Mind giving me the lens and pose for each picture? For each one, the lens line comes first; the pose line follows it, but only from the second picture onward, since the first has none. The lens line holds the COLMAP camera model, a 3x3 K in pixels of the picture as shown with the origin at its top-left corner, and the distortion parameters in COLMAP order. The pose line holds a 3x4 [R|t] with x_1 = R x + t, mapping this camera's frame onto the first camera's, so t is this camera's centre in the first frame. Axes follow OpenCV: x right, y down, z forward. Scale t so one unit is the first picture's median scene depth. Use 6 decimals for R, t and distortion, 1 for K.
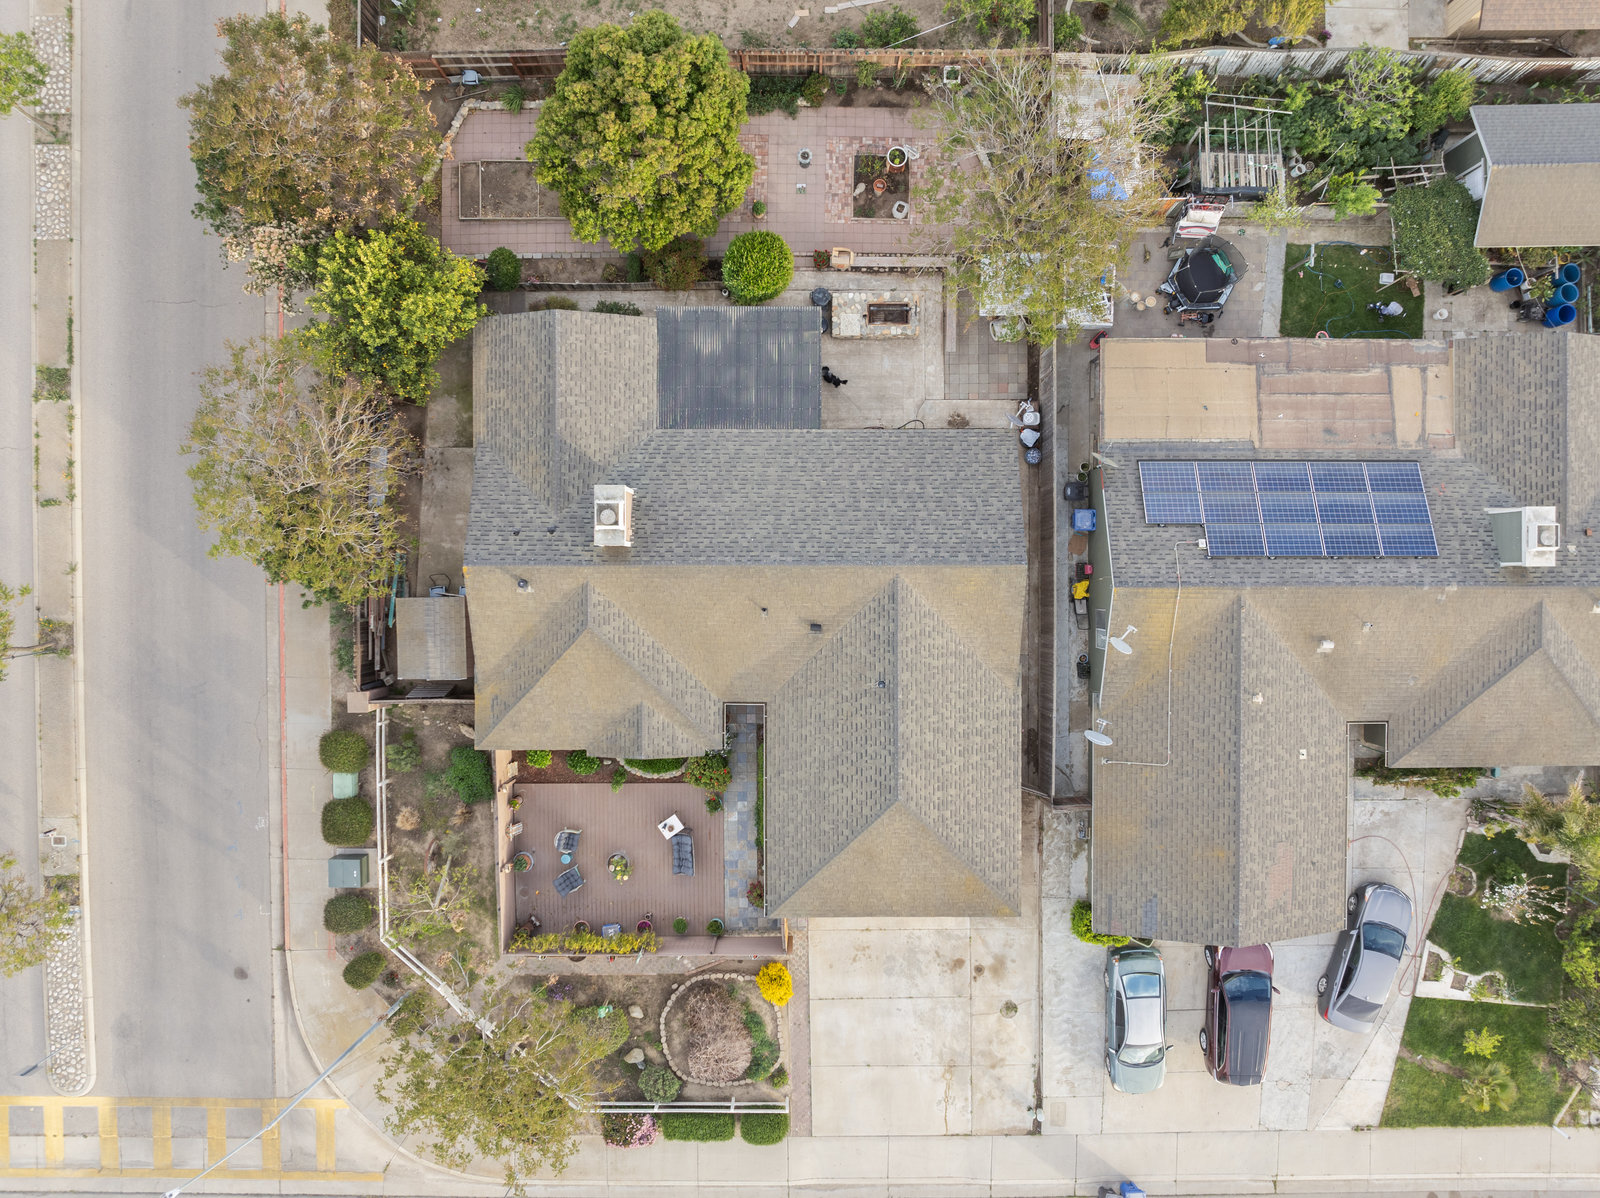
lens RADIAL K [[1137.8, 0, 796.0], [0, 1137.8, 591.2], [0, 0, 1]] dist [-0.041047, 0.004876]
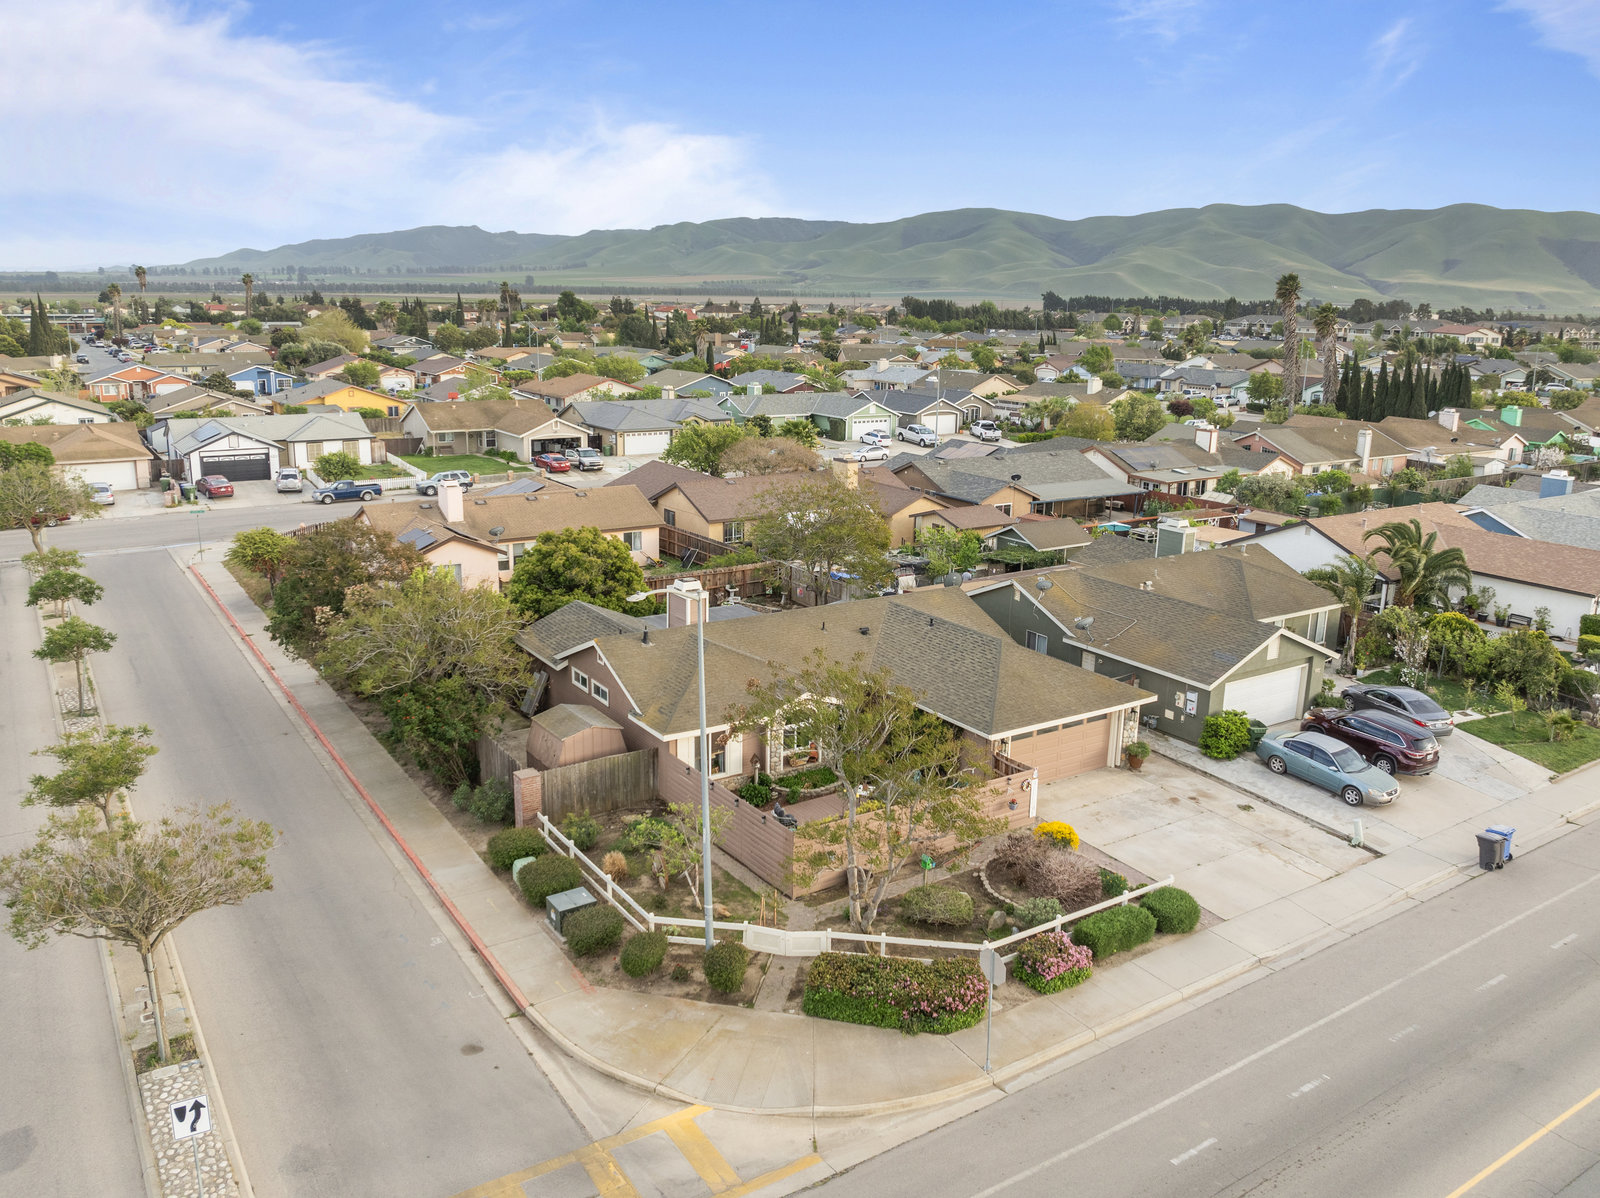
lens RADIAL K [[1235.2, 0, 797.7], [0, 1235.2, 575.7], [0, 0, 1]] dist [-0.032280, -0.004077]
pose [[0.839426, -0.101146, 0.533978, -0.703146], [0.543178, 0.188540, -0.818175, 1.003321], [-0.017921, 0.976843, 0.213206, 0.573119]]
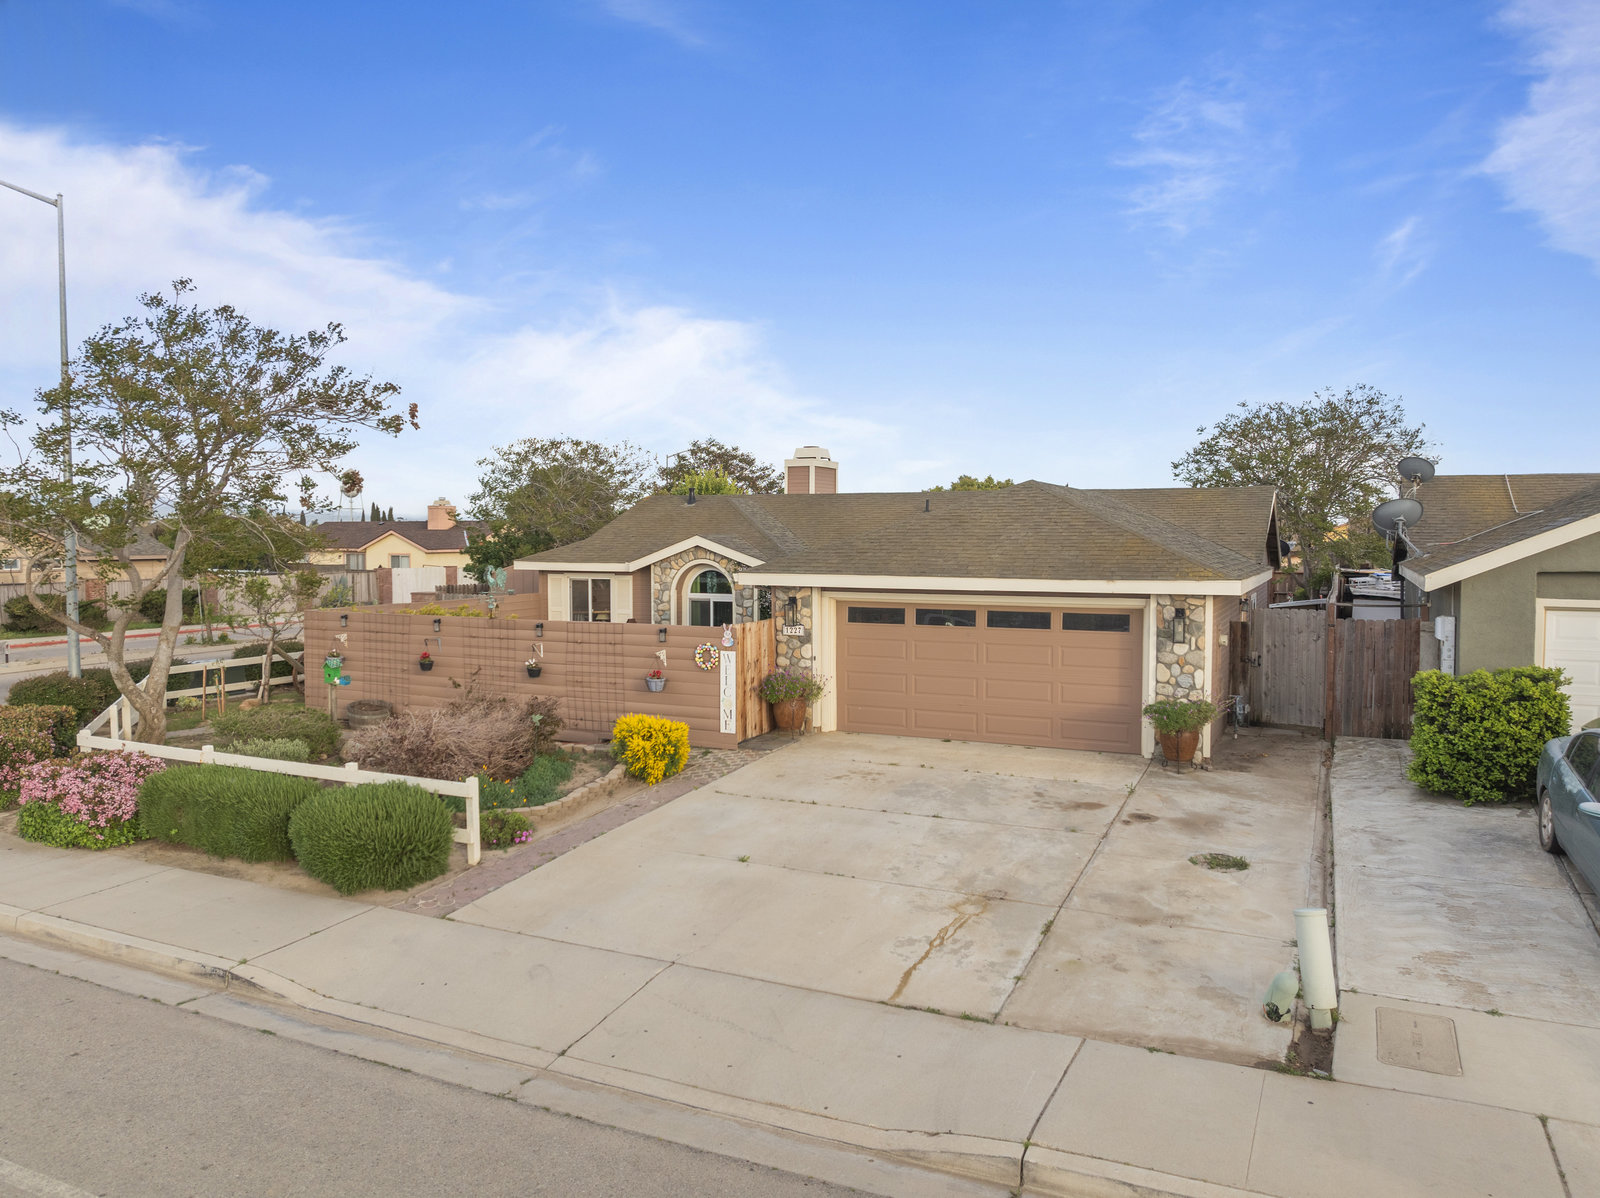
lens RADIAL K [[1140.3, 0, 800.0], [0, 1140.3, 599.0], [0, 0, 1]] dist [-0.043880, 0.001424]
pose [[0.901026, 0.031009, -0.432655, 0.216975], [-0.433644, 0.040828, -0.900159, 0.701678], [-0.010249, 0.998685, 0.050234, 0.909807]]
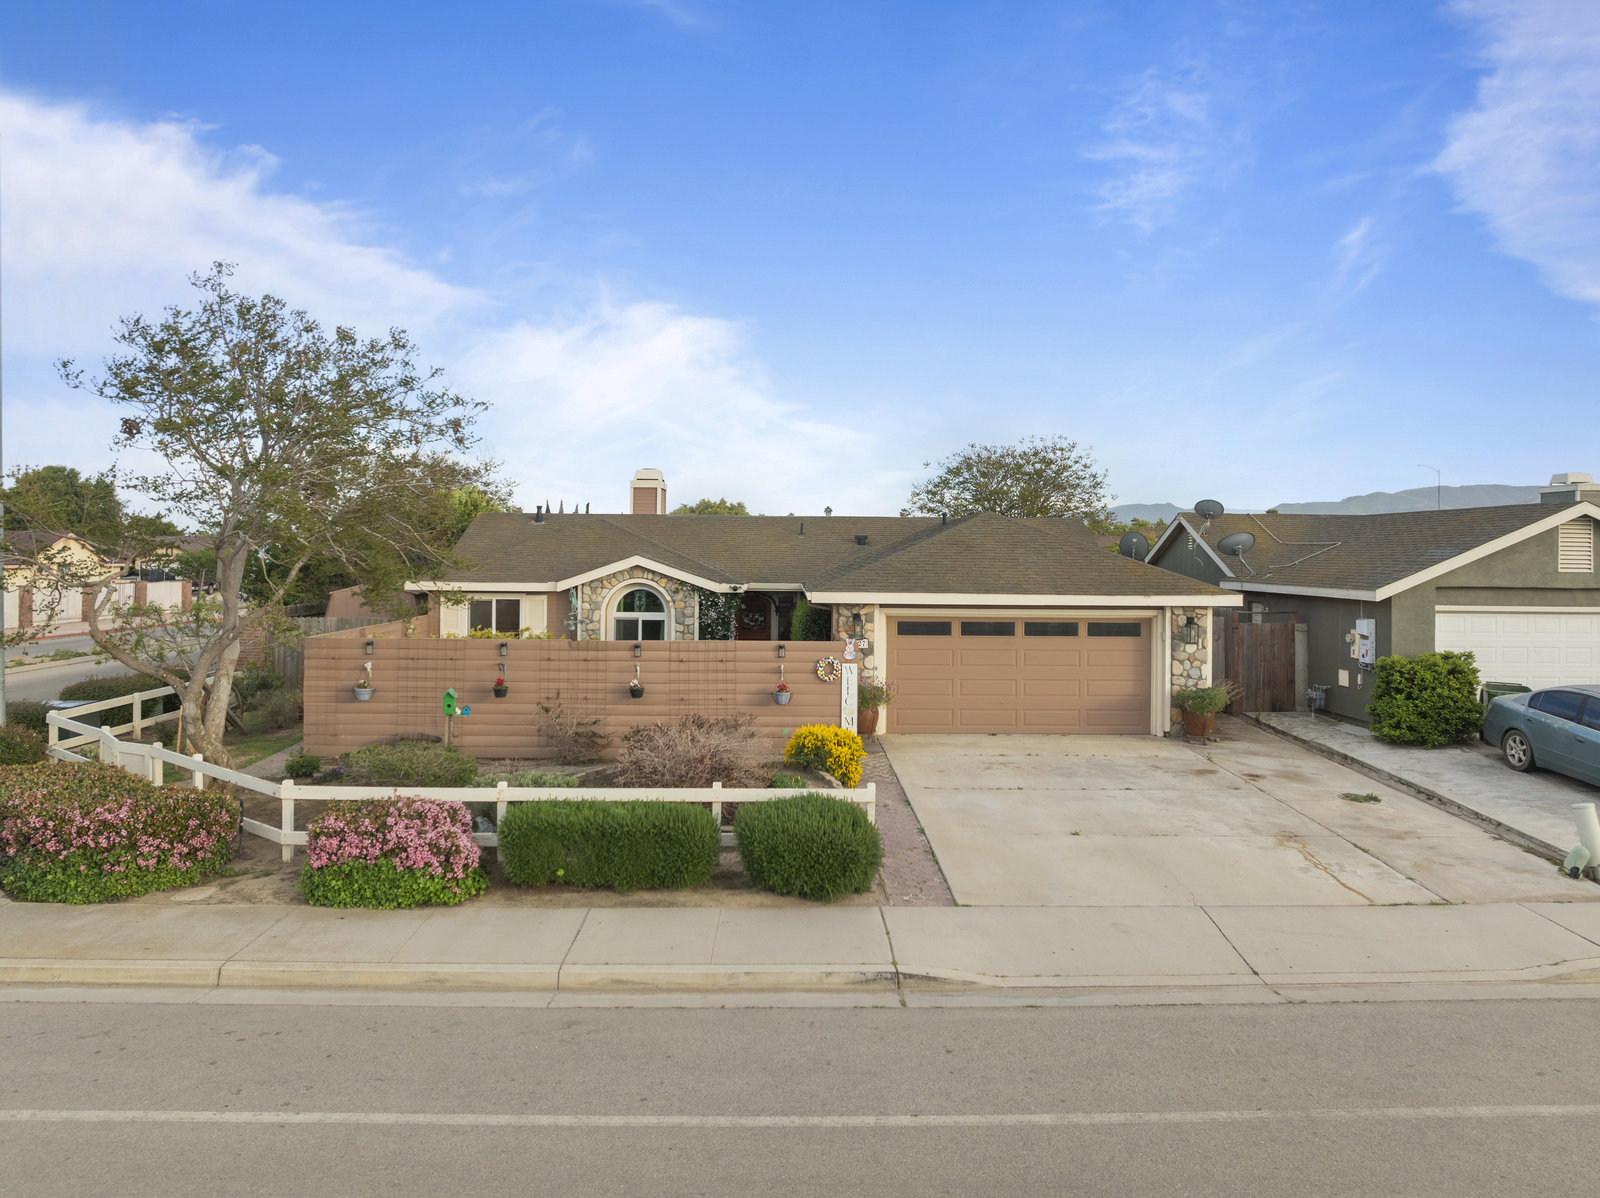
lens RADIAL K [[1137.8, 0, 796.0], [0, 1137.8, 591.2], [0, 0, 1]] dist [-0.041047, 0.004876]
pose [[0.999857, 0.014382, 0.008925, -0.034929], [0.008581, 0.023812, -0.999680, 0.801377], [-0.014590, 0.999613, 0.023686, 0.910737]]
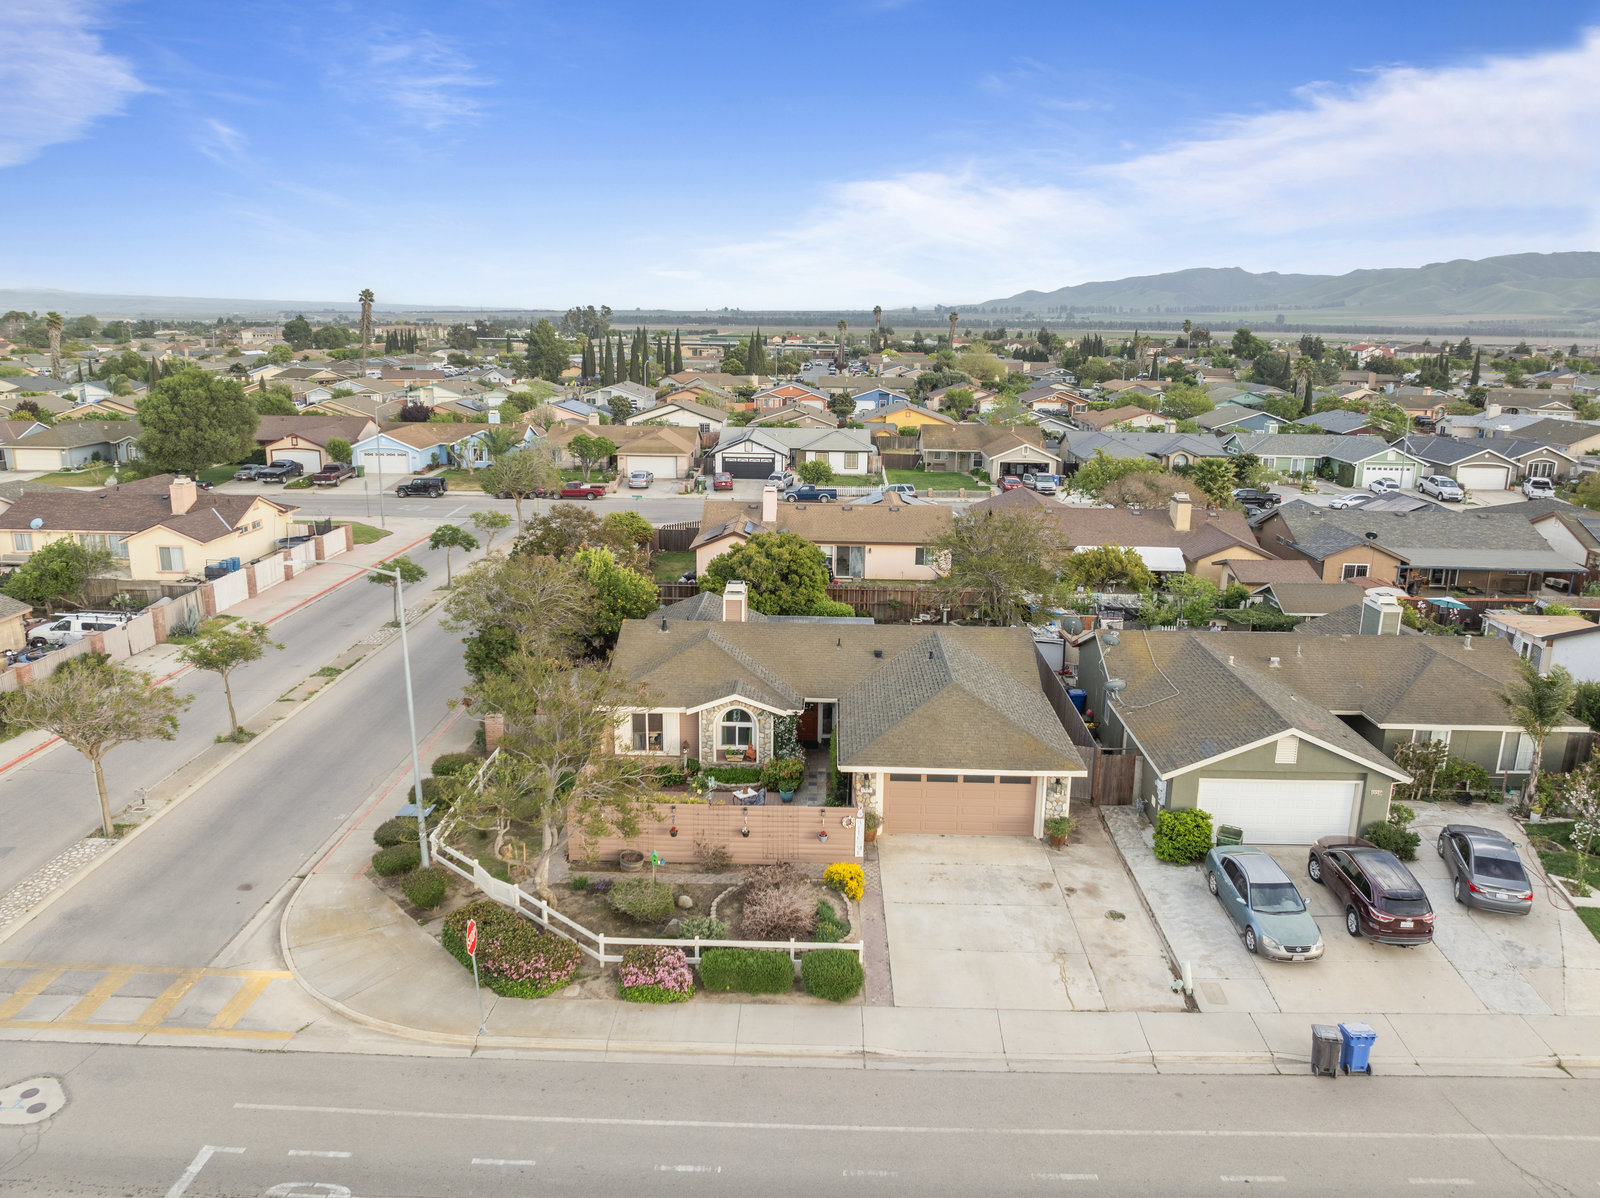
lens RADIAL K [[1137.8, 0, 796.0], [0, 1137.8, 591.2], [0, 0, 1]] dist [-0.041047, 0.004876]
pose [[0.999241, 0.025784, -0.029207, -0.036241], [-0.034254, 0.224299, -0.973918, 1.161405], [-0.018560, 0.974179, 0.225012, 0.567340]]
